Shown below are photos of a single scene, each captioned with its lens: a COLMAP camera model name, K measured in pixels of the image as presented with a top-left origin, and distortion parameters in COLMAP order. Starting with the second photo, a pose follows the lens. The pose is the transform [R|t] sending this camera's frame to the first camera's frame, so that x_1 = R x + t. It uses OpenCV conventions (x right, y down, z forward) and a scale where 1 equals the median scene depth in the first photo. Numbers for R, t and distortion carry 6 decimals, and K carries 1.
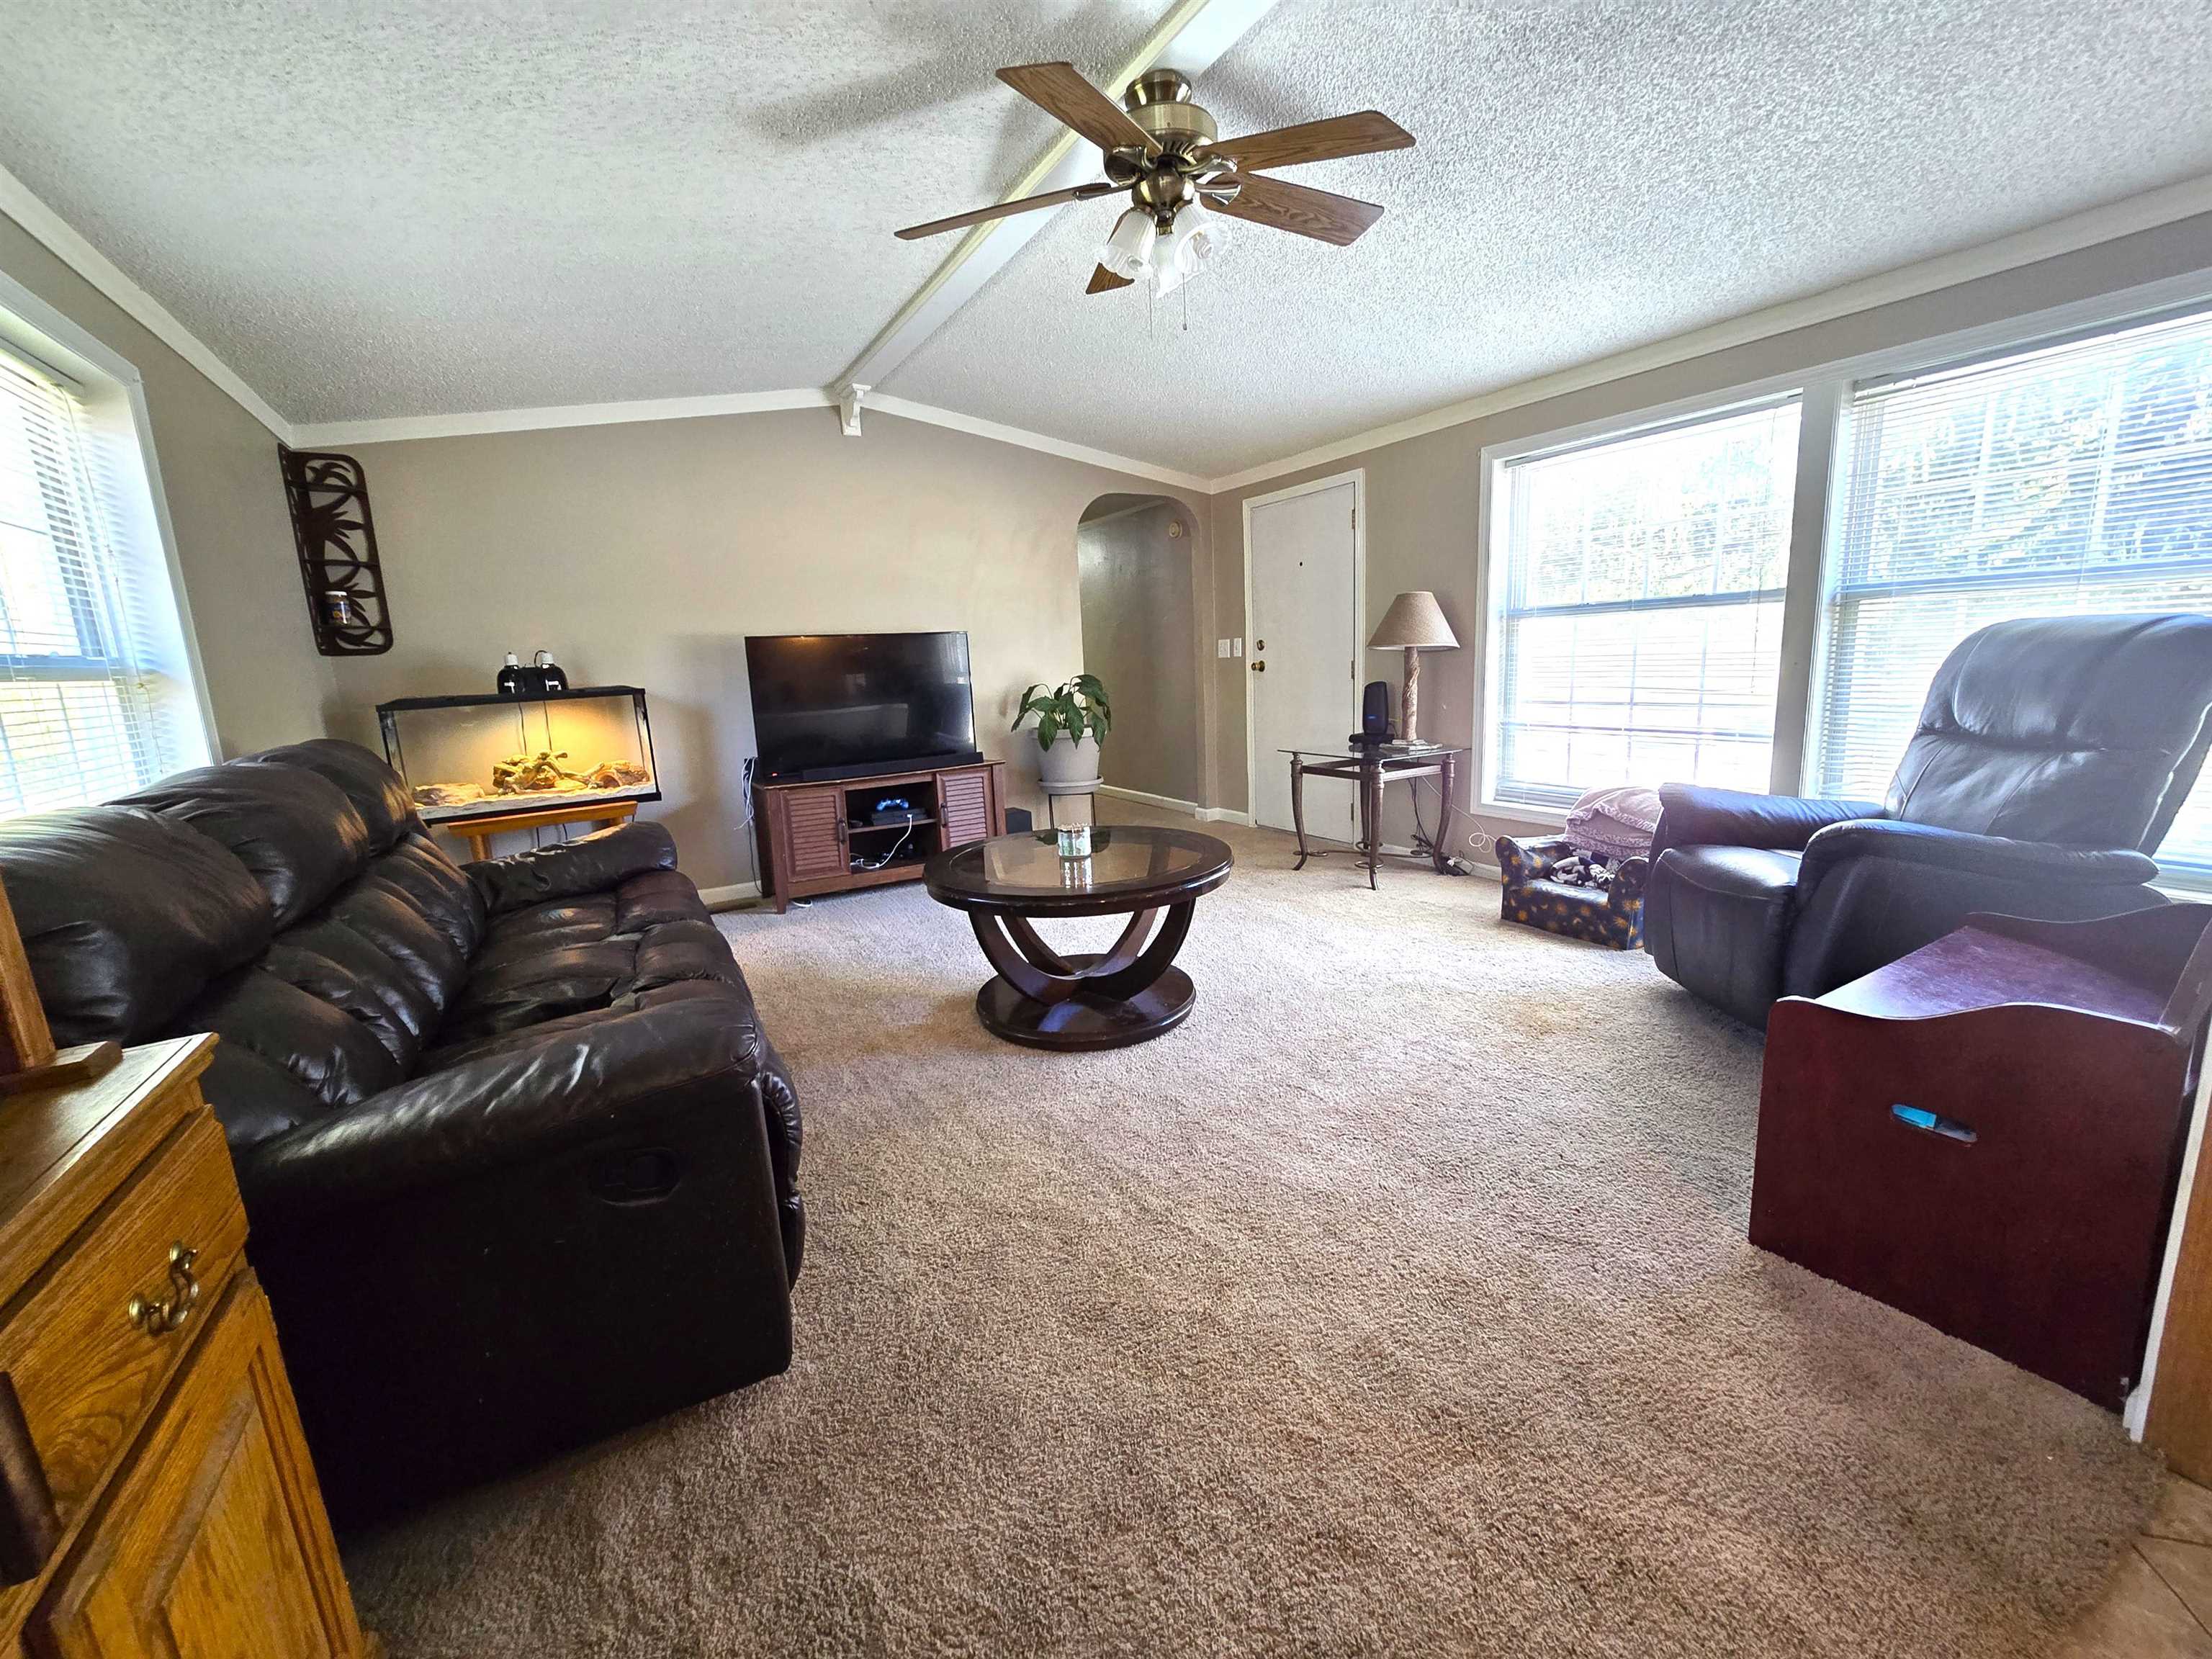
lens RADIAL K [[909.2, 0, 1109.7], [0, 909.2, 828.8], [0, 0, 1]] dist [-0.003547, -0.000110]
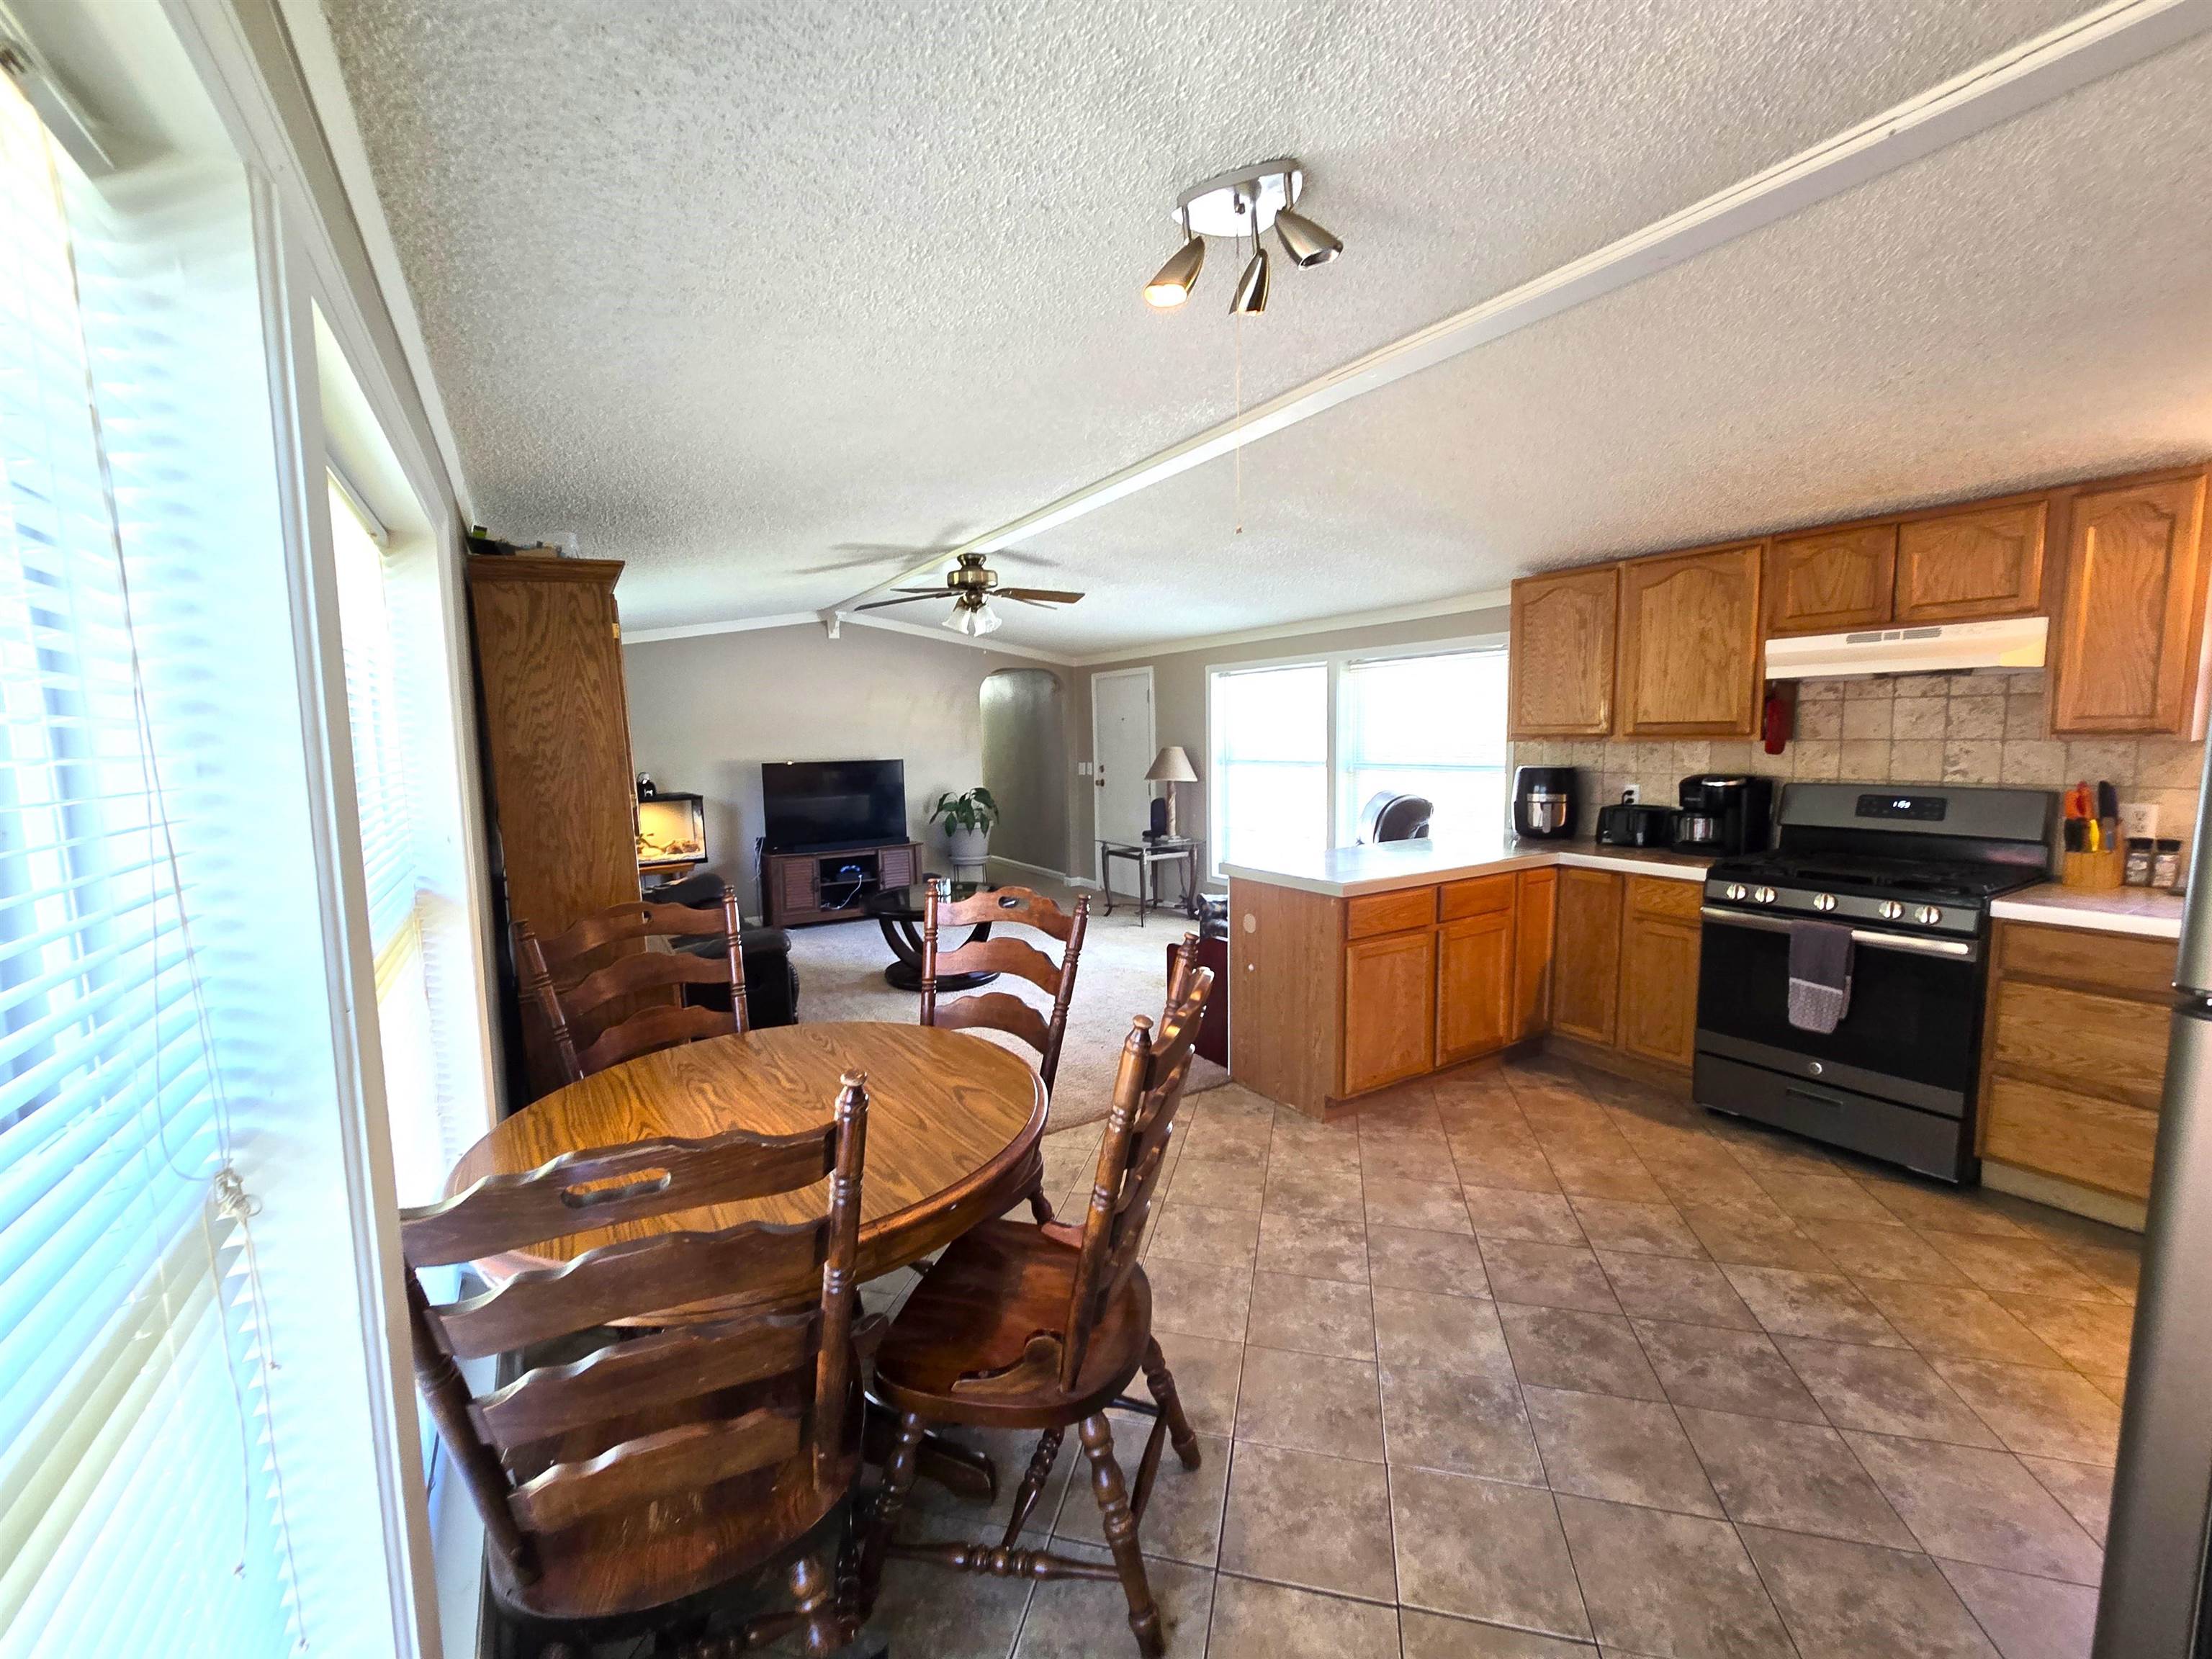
lens RADIAL K [[909.2, 0, 1100.4], [0, 909.2, 833.3], [0, 0, 1]] dist [-0.003547, -0.000110]
pose [[0.999607, 0.022245, 0.017046, 0.170516], [-0.020840, 0.996687, -0.078619, 0.027182], [-0.018739, 0.078233, 0.996759, -0.594849]]
